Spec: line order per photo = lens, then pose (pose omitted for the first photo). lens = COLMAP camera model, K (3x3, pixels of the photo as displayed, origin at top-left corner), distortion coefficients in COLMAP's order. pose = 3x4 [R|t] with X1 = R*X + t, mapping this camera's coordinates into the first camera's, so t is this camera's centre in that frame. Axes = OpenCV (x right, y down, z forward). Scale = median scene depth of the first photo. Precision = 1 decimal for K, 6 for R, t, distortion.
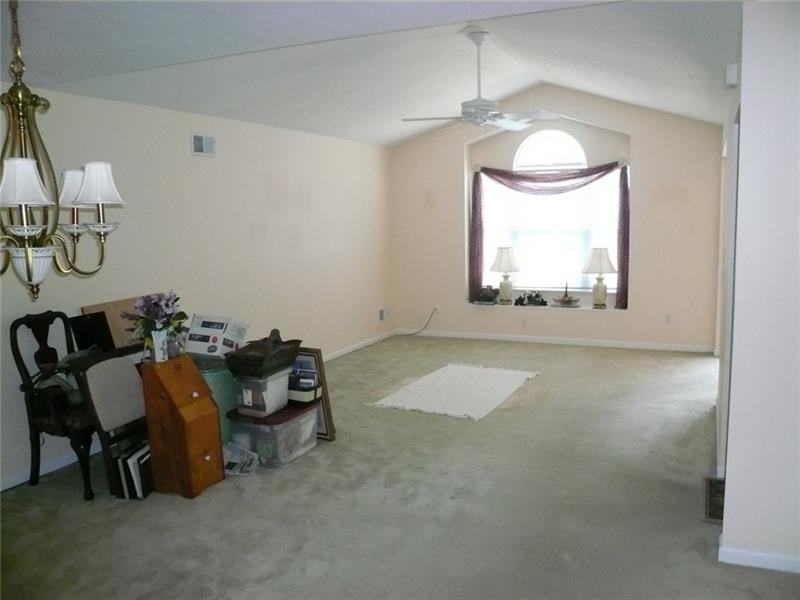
lens RADIAL K [[666.0, 0, 401.0], [0, 666.0, 305.4], [0, 0, 1]] dist [-0.115151, 0.102552]
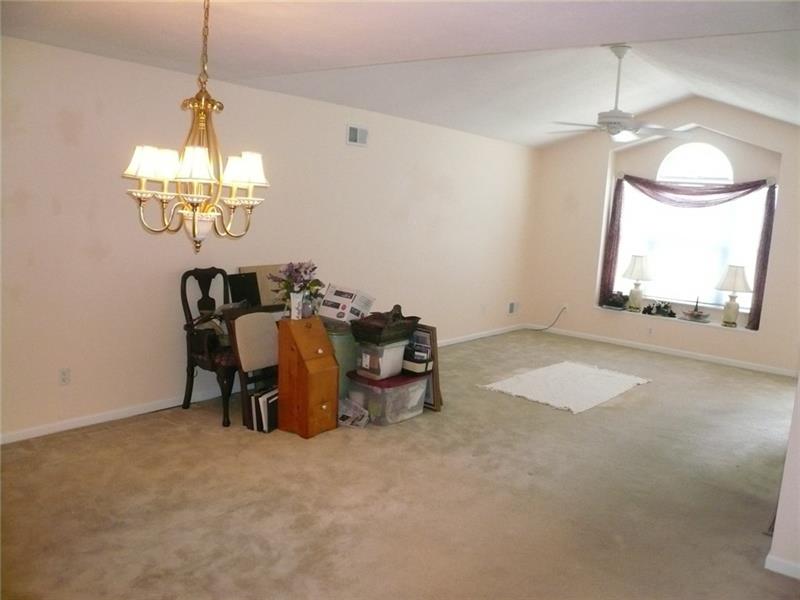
lens RADIAL K [[666.0, 0, 409.0], [0, 666.0, 307.5], [0, 0, 1]] dist [-0.115151, 0.102552]
pose [[0.969572, 0.116079, -0.215539, 0.075052], [-0.113146, 0.993240, 0.025938, 0.009182], [0.217092, -0.000761, 0.976151, -0.102452]]
